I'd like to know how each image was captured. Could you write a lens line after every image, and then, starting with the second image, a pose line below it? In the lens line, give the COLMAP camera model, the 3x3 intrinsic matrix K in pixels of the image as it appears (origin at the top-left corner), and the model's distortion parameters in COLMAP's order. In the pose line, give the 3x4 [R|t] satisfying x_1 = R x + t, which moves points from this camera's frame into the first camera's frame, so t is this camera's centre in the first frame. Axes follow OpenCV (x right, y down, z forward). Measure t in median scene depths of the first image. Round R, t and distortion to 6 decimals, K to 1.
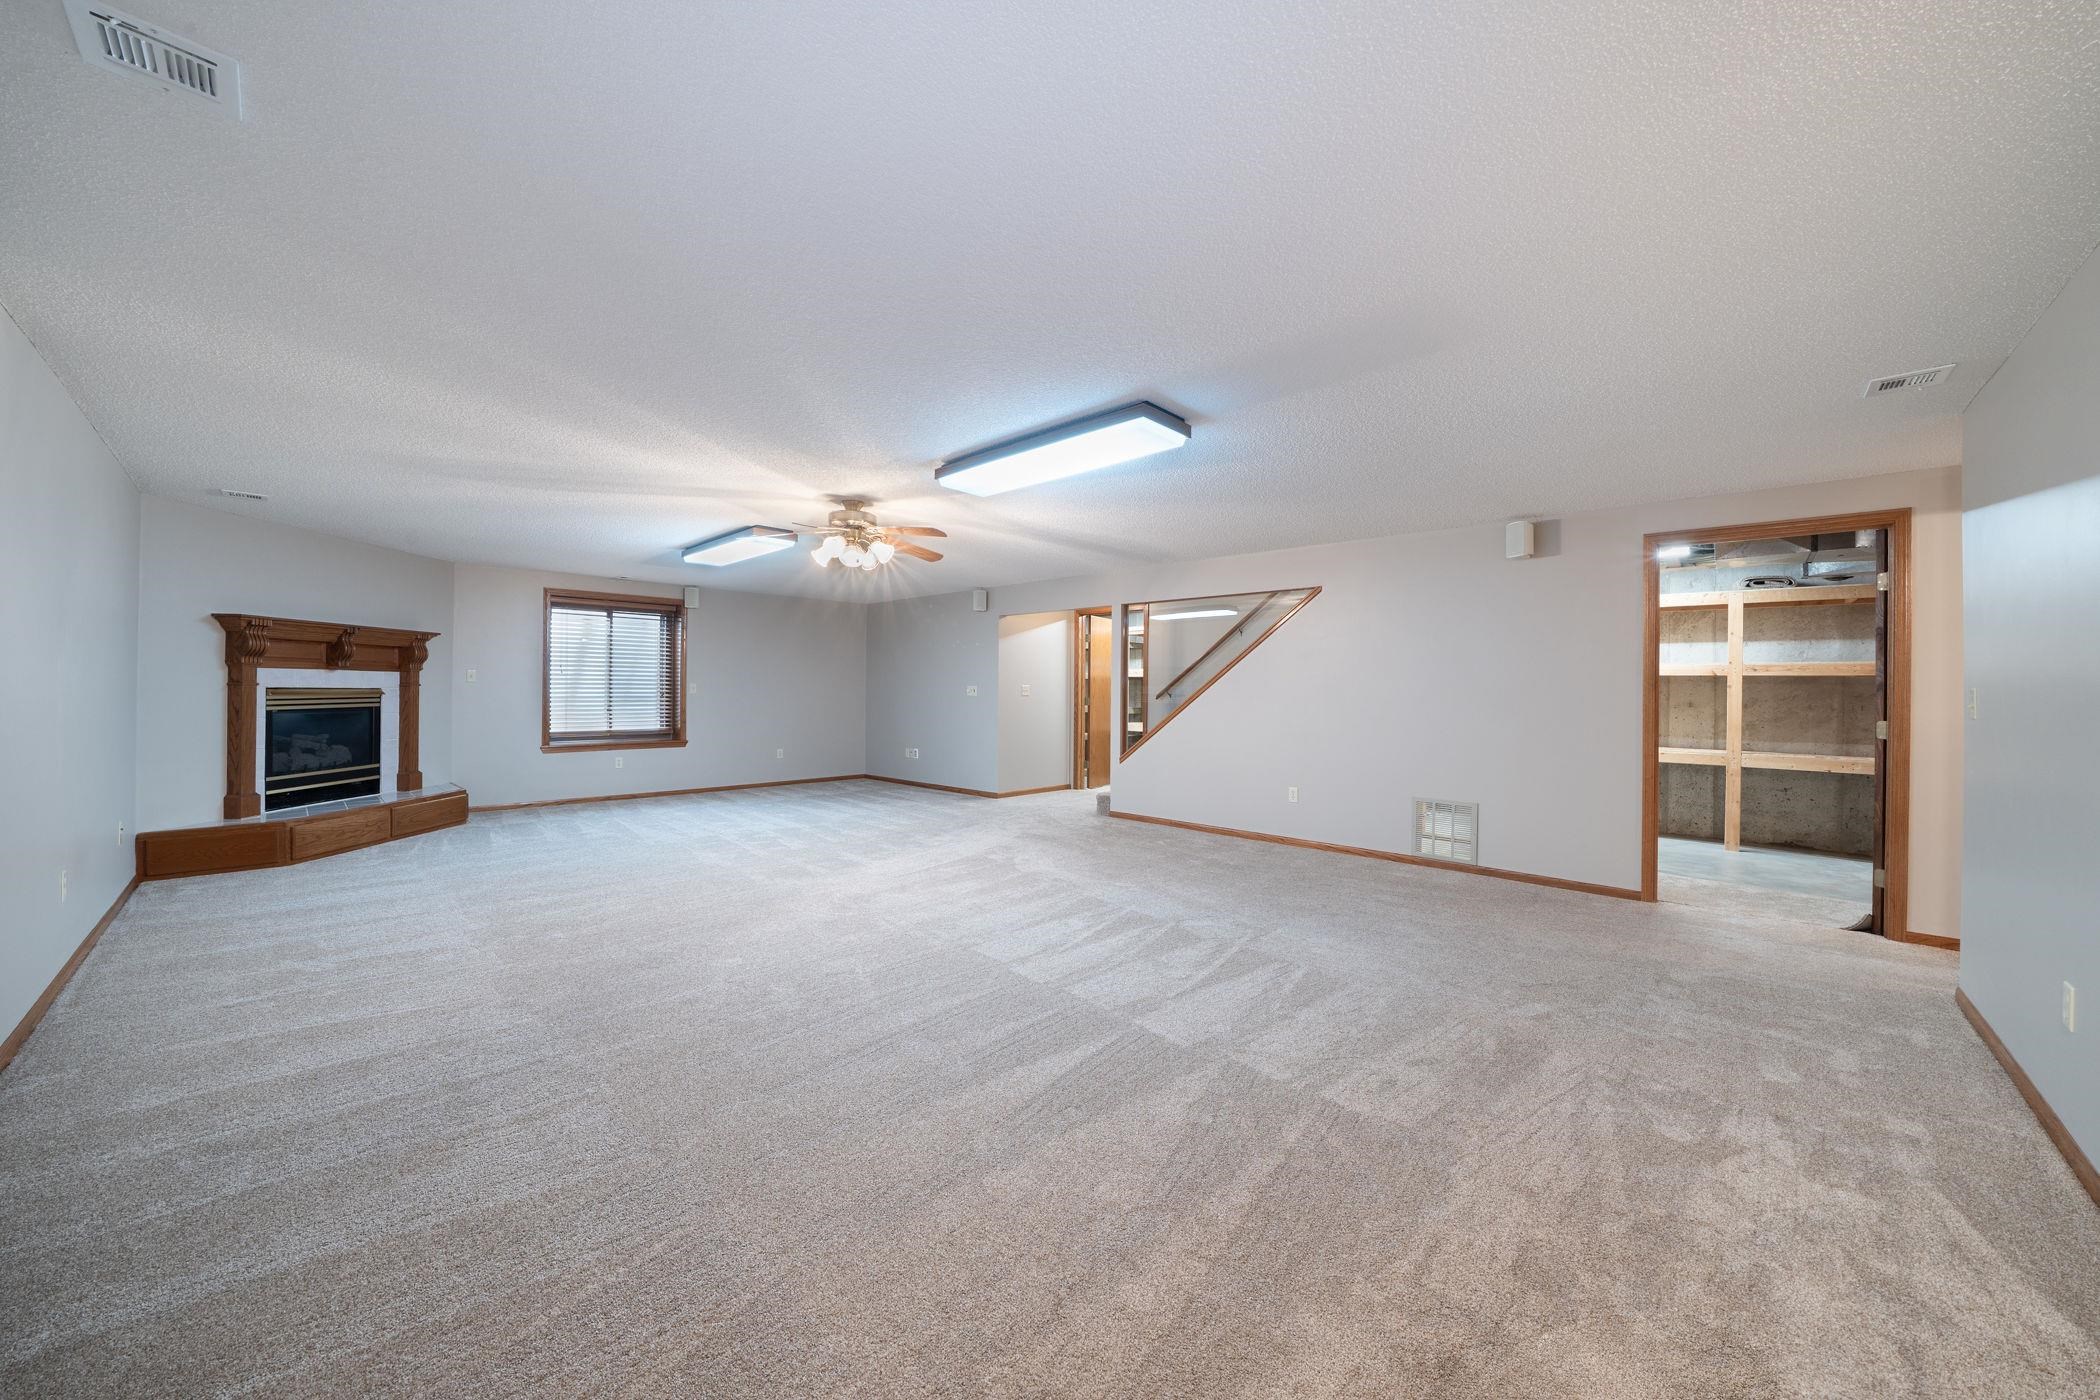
lens RADIAL K [[738.5, 0, 1050.0], [0, 738.5, 700.0], [0, 0, 1]] dist [-0.000444, -0.000043]
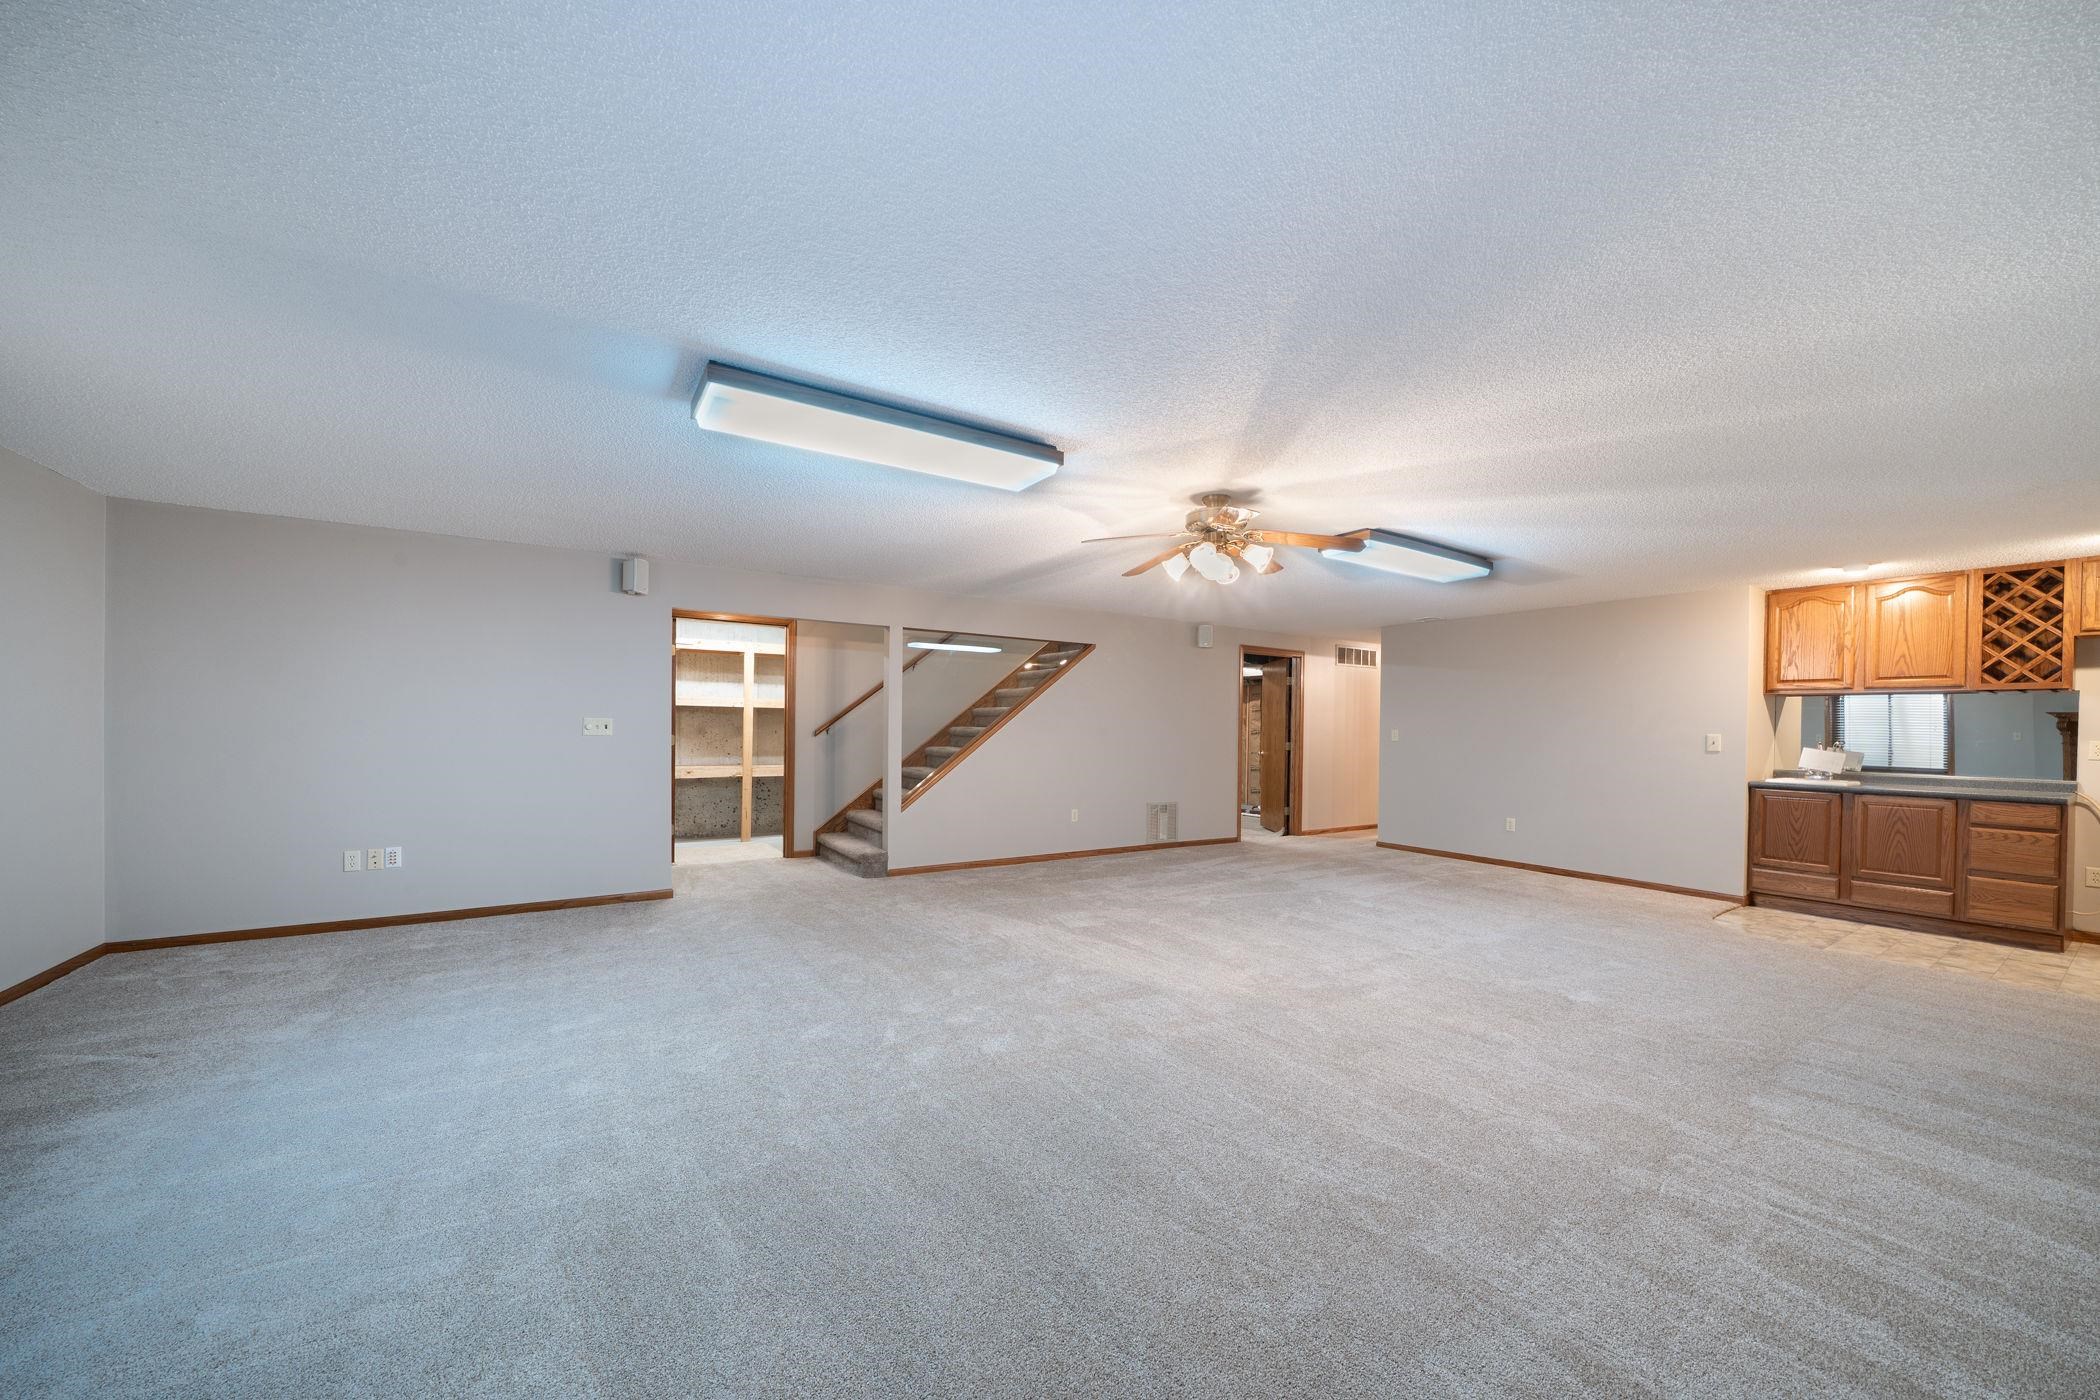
lens RADIAL K [[722.0, 0, 1048.5], [0, 722.0, 734.5], [0, 0, 1]] dist [-0.000702, -0.000050]
pose [[0.224998, -0.012053, 0.974285, -0.800217], [-0.004964, 0.999896, 0.013517, -0.019613], [-0.974346, -0.007877, 0.224915, 0.756144]]
